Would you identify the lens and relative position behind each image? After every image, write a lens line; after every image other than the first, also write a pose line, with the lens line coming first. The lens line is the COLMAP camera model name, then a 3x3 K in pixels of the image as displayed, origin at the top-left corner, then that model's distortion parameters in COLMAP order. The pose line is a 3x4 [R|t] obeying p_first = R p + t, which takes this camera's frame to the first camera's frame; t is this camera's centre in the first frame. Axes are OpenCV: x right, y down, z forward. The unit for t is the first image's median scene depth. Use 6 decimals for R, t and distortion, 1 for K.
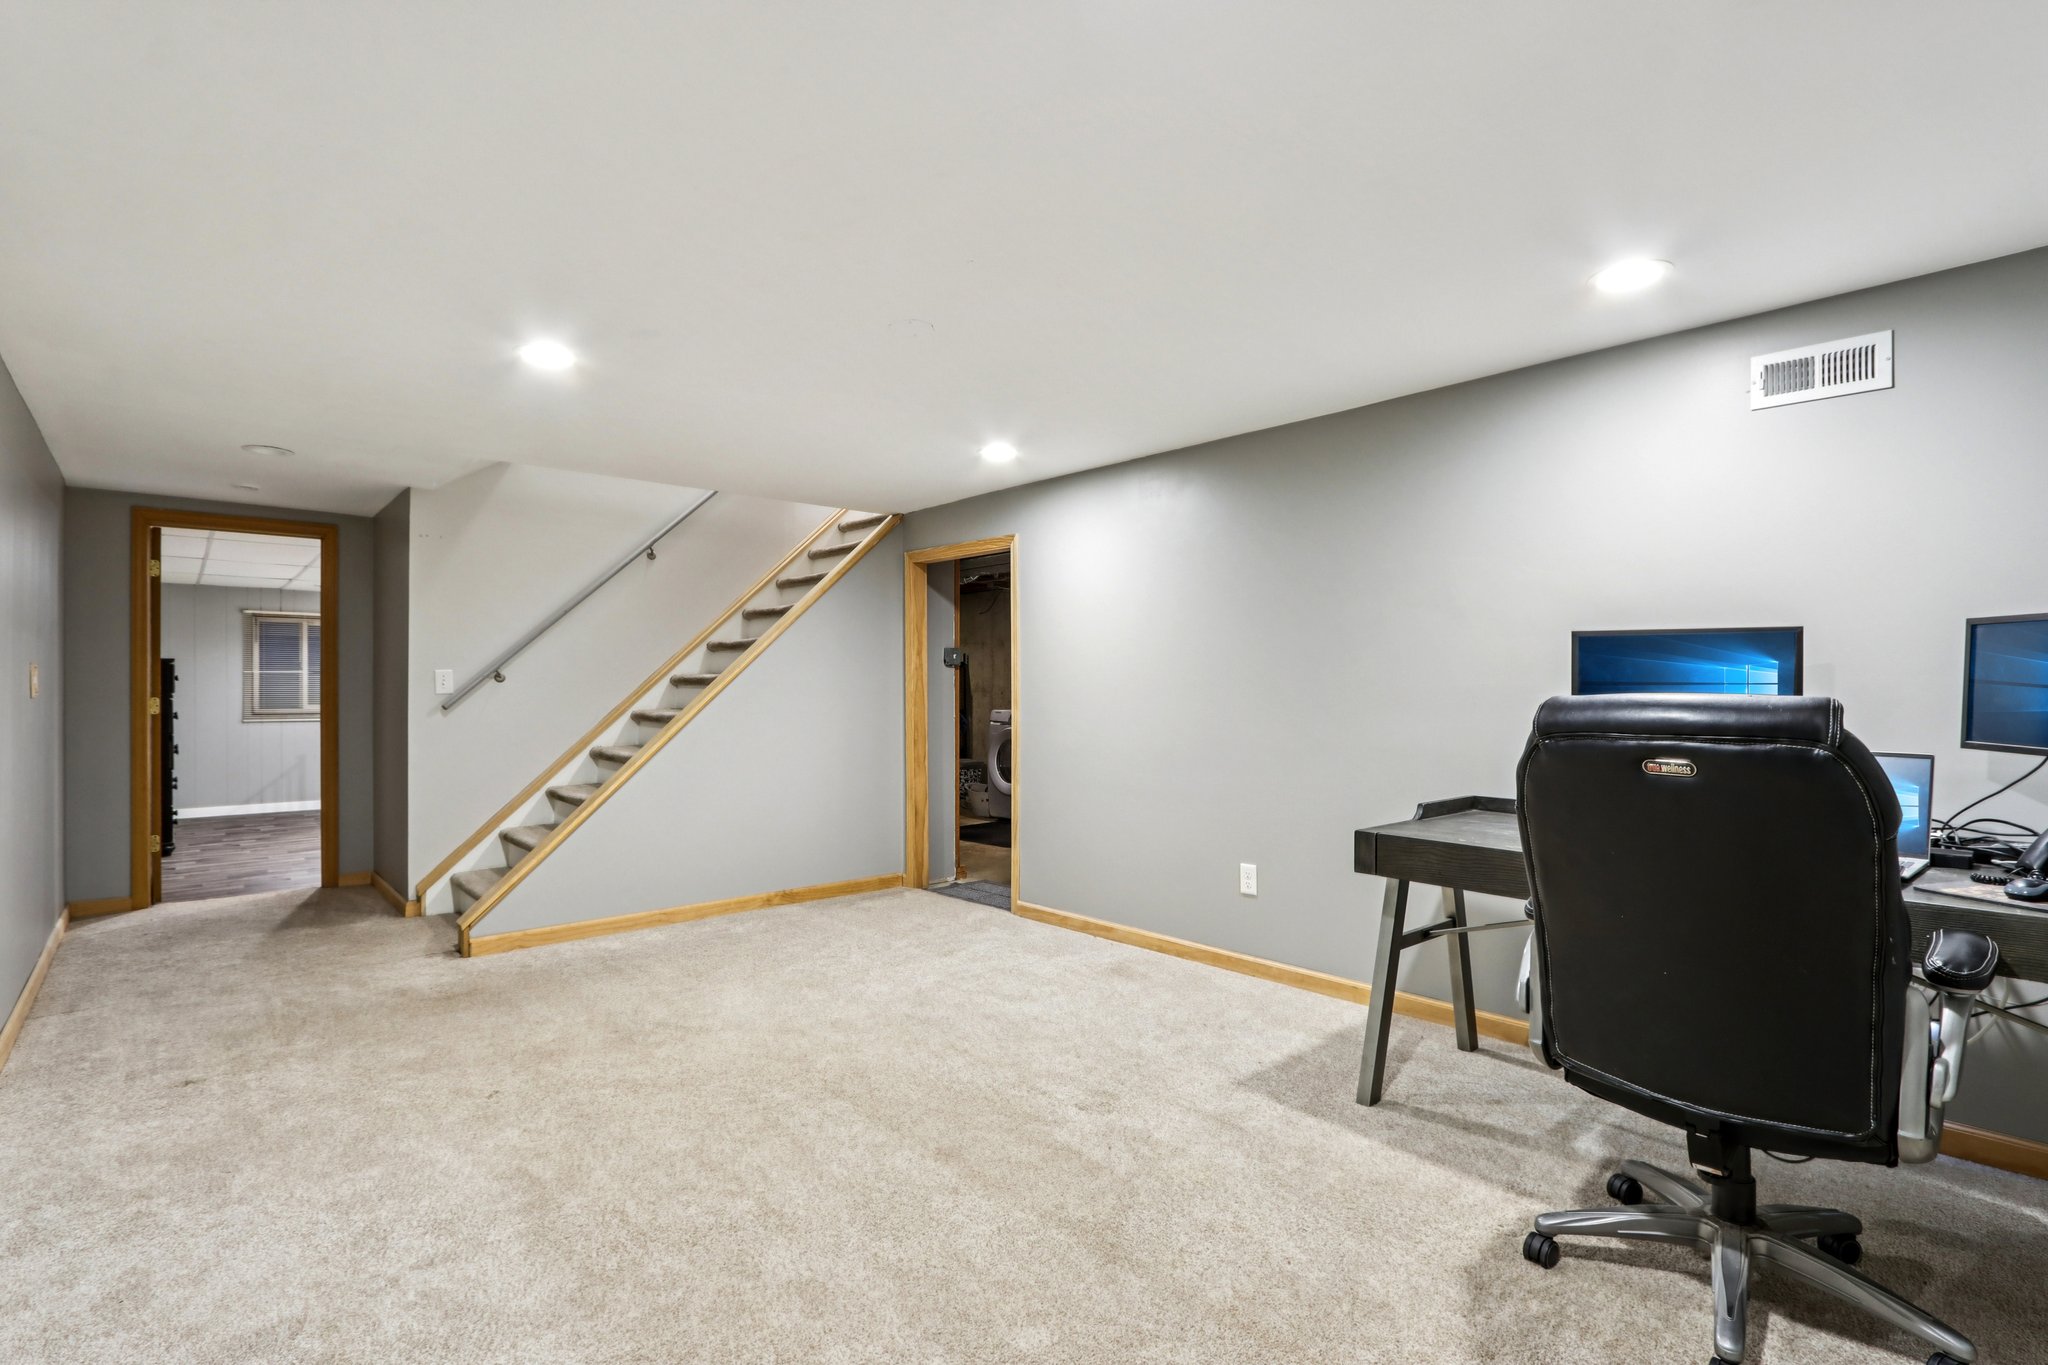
lens RADIAL K [[954.2, 0, 1031.5], [0, 954.2, 693.6], [0, 0, 1]] dist [-0.019864, 0.000194]
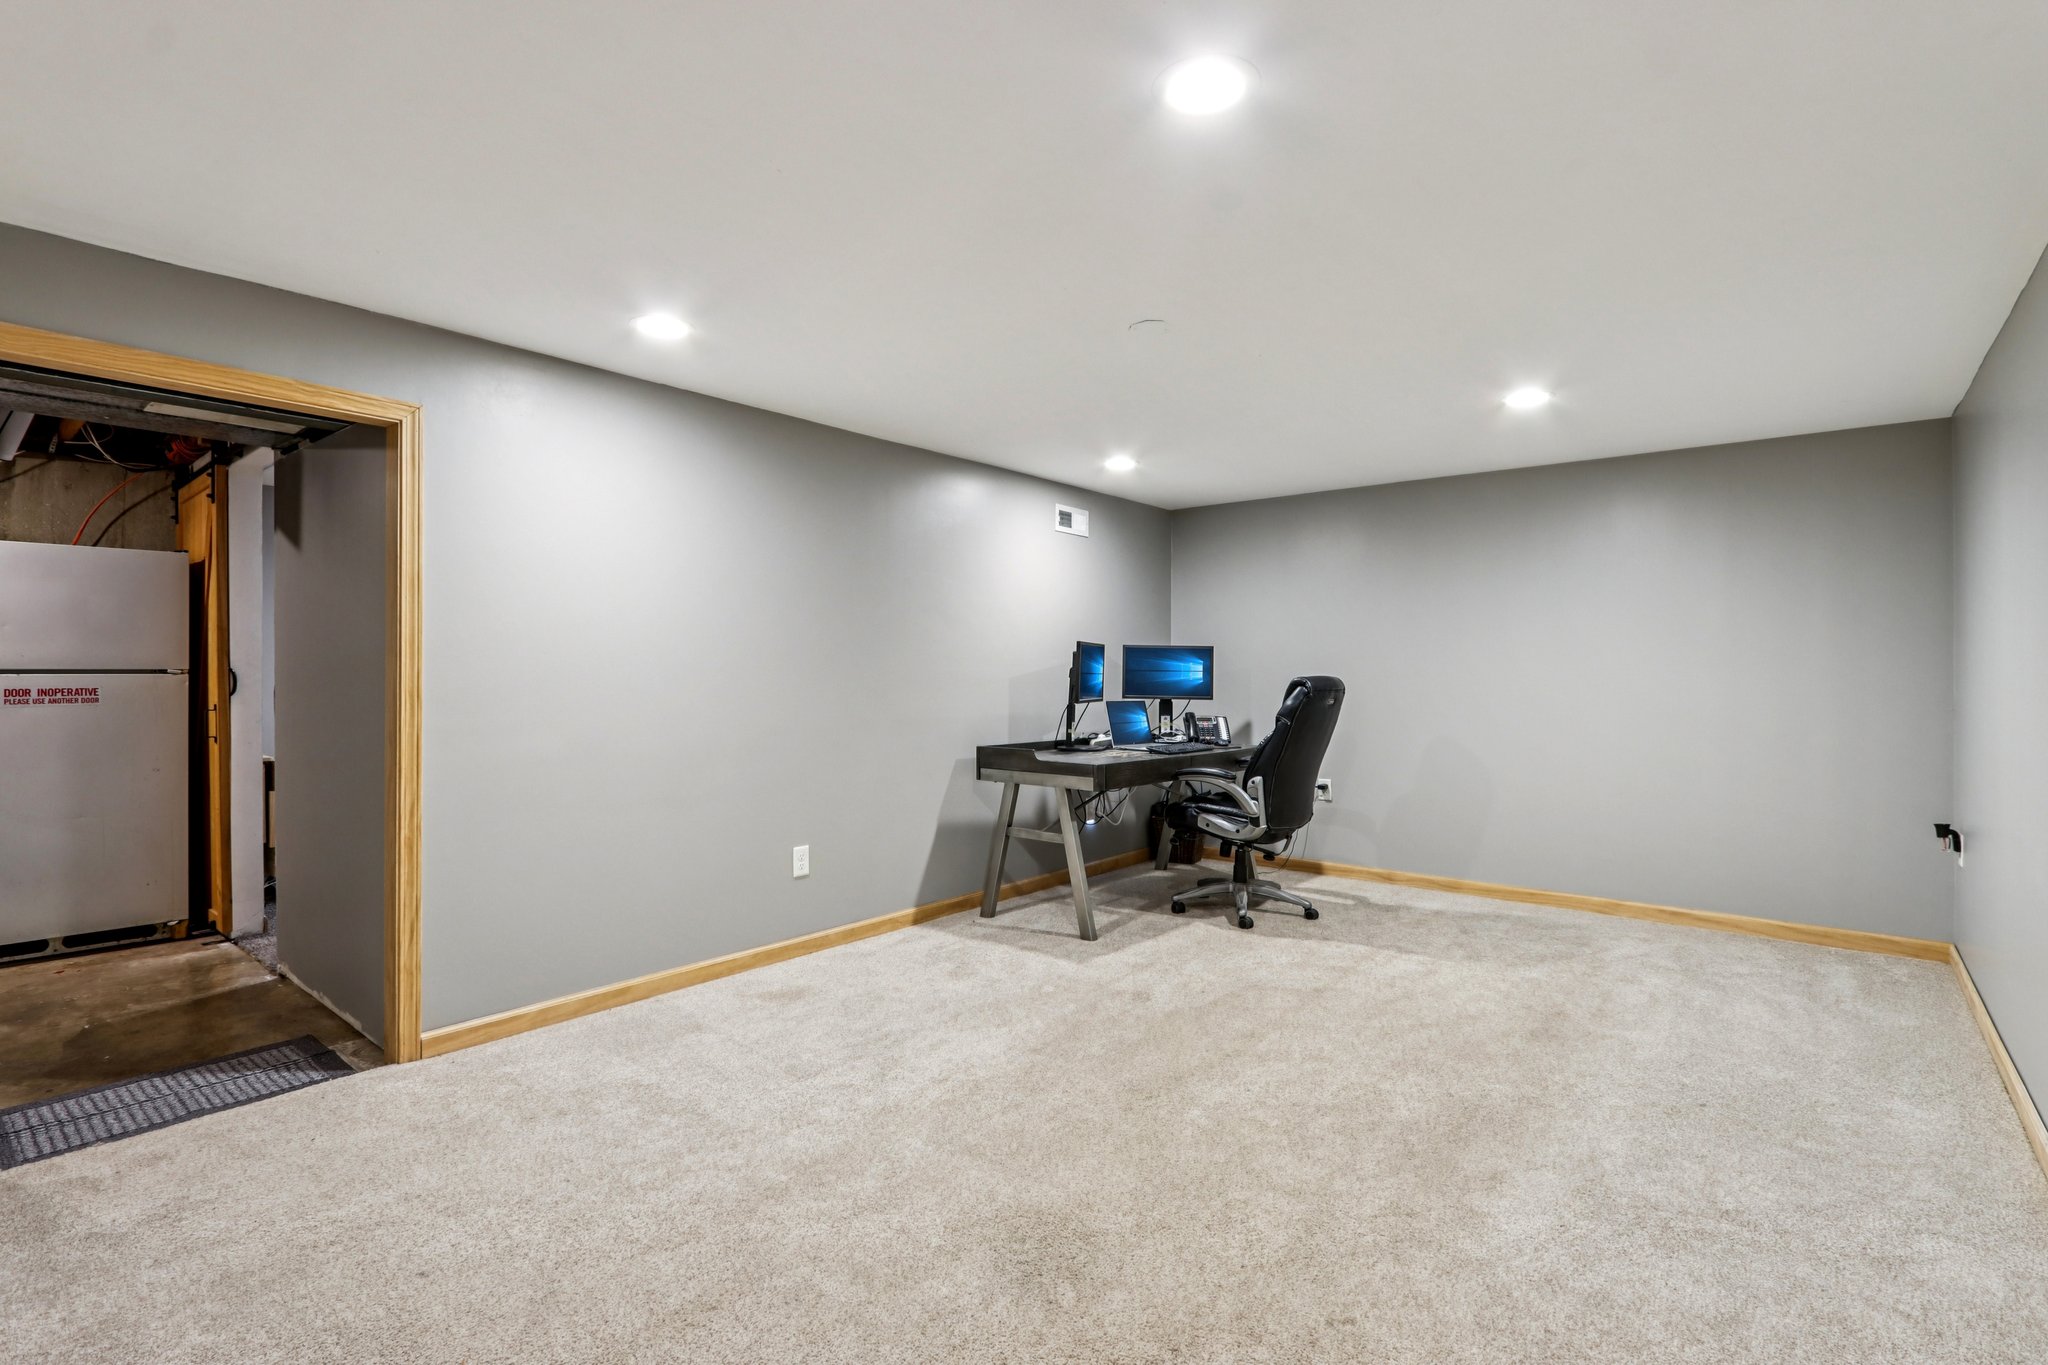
lens RADIAL K [[954.2, 0, 1032.4], [0, 954.2, 678.5], [0, 0, 1]] dist [-0.019864, 0.000194]
pose [[-0.136960, 0.000503, 0.990576, -0.807385], [0.006300, 0.999980, 0.000363, 0.002650], [-0.990557, 0.006290, -0.136961, 0.897586]]
